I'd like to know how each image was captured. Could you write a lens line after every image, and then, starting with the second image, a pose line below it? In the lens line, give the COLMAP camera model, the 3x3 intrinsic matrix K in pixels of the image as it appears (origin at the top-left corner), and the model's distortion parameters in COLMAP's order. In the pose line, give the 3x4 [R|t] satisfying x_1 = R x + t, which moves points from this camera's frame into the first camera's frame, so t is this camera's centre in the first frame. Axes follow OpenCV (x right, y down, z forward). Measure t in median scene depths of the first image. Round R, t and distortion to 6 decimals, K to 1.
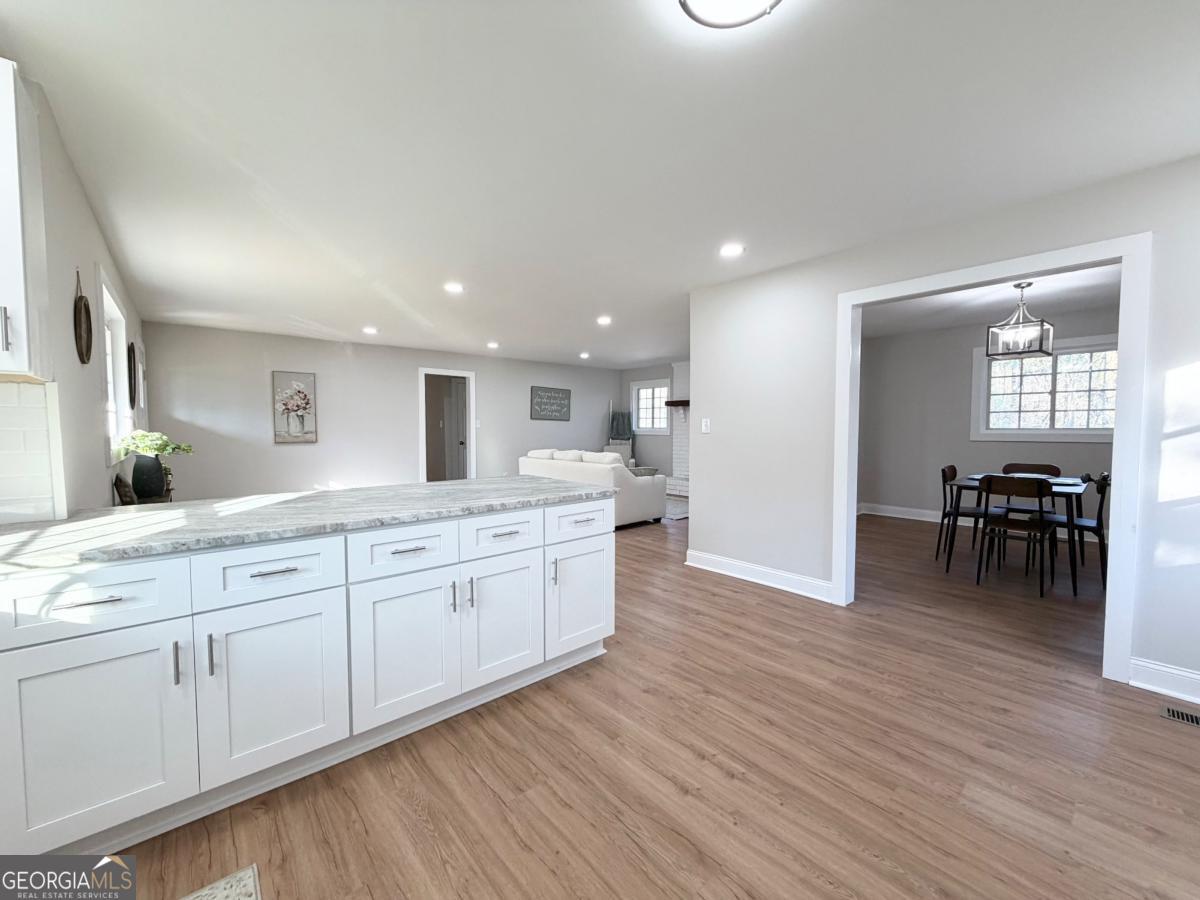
lens RADIAL K [[475.1, 0, 601.0], [0, 475.1, 445.7], [0, 0, 1]] dist [-0.002768, -0.000028]
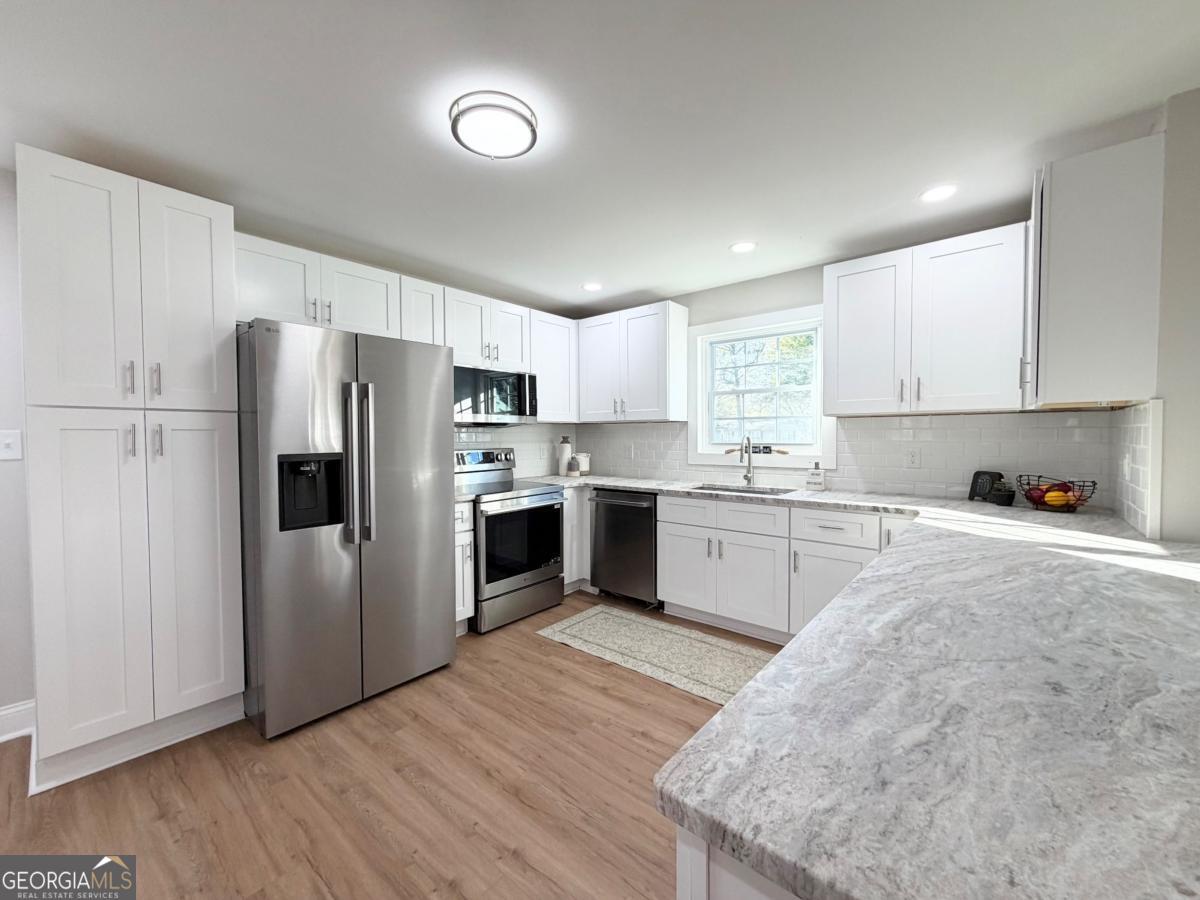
lens RADIAL K [[475.1, 0, 601.6], [0, 475.1, 448.0], [0, 0, 1]] dist [-0.002768, -0.000028]
pose [[-0.986840, 0.003505, -0.161659, 0.157237], [-0.008747, 0.997144, 0.075017, -0.104972], [0.161460, 0.075444, -0.983991, 1.831792]]
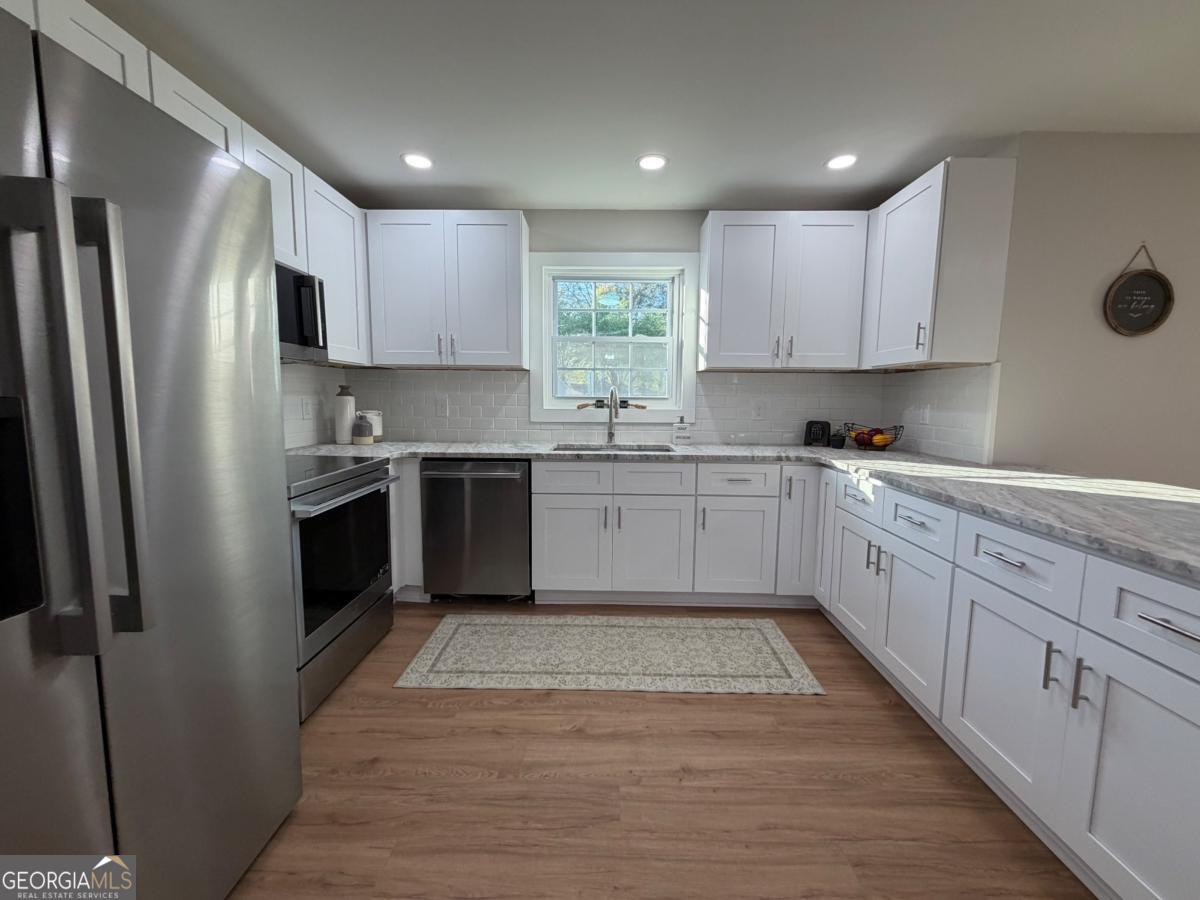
lens RADIAL K [[475.1, 0, 601.4], [0, 475.1, 446.5], [0, 0, 1]] dist [-0.002768, -0.000028]
pose [[-0.665375, 0.065873, -0.743597, 0.627652], [-0.050359, 0.989869, 0.132751, -0.026961], [0.744808, 0.125777, -0.655317, 1.098520]]
